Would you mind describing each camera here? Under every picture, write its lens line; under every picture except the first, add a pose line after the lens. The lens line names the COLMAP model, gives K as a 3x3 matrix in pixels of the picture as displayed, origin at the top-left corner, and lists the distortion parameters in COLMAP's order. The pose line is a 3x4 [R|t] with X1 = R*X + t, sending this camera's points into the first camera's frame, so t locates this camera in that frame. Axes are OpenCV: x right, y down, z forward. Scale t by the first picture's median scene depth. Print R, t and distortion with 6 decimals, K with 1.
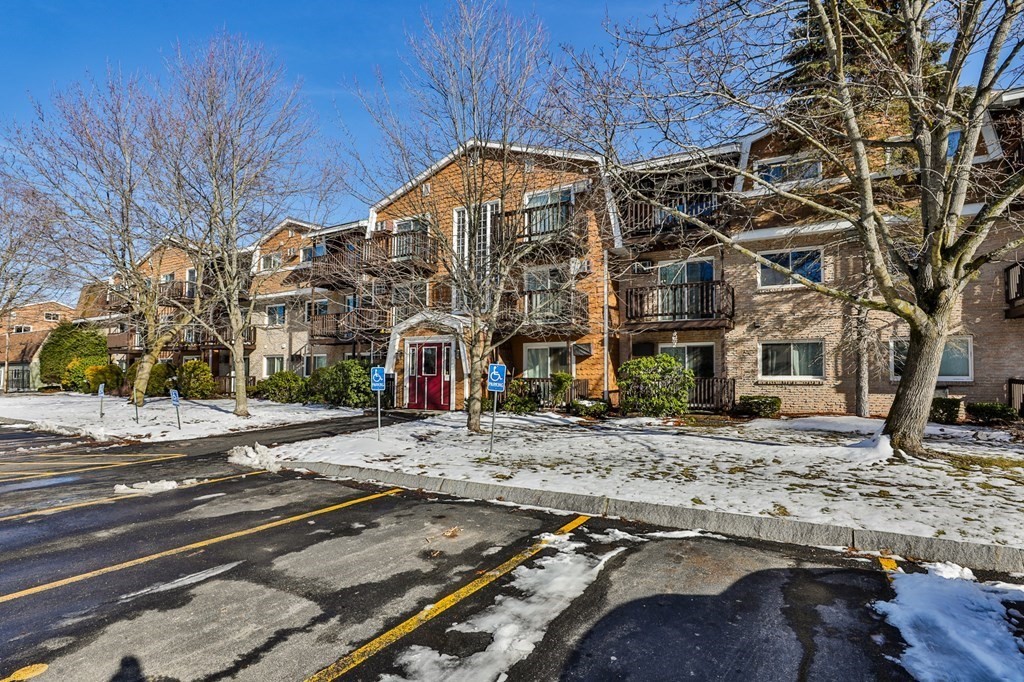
lens RADIAL K [[511.5, 0, 507.6], [0, 511.5, 347.3], [0, 0, 1]] dist [-0.042564, 0.005788]
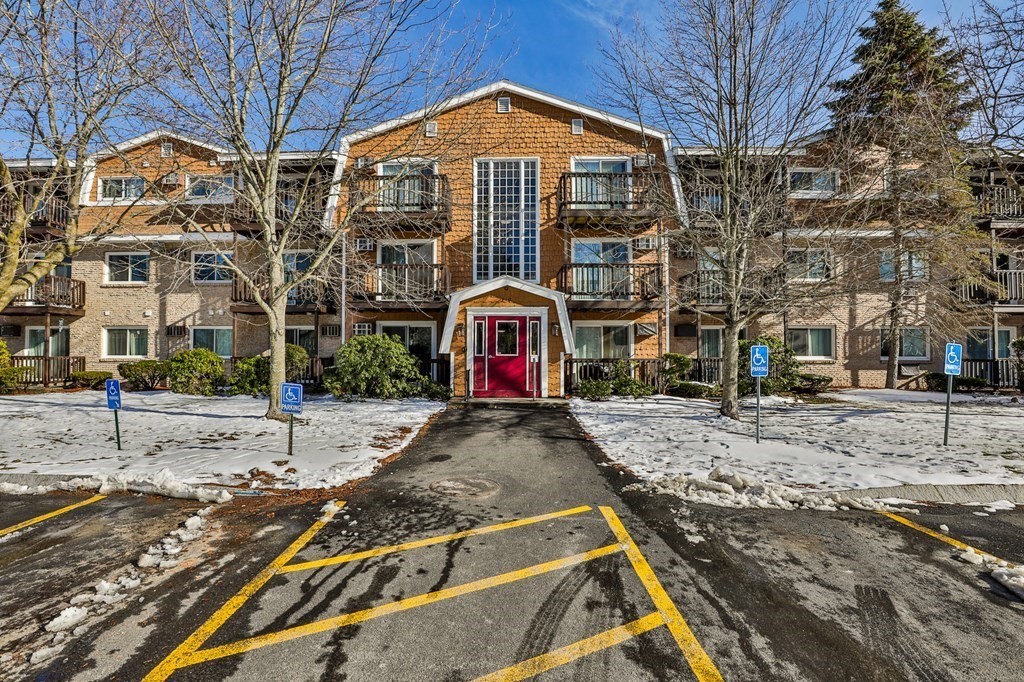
lens RADIAL K [[481.3, 0, 509.5], [0, 481.3, 347.9], [0, 0, 1]] dist [-0.046727, 0.012492]
pose [[0.874900, 0.007083, 0.484252, -0.515990], [-0.026857, 0.999064, 0.033910, 0.016000], [-0.483558, -0.042673, 0.874271, 0.317741]]
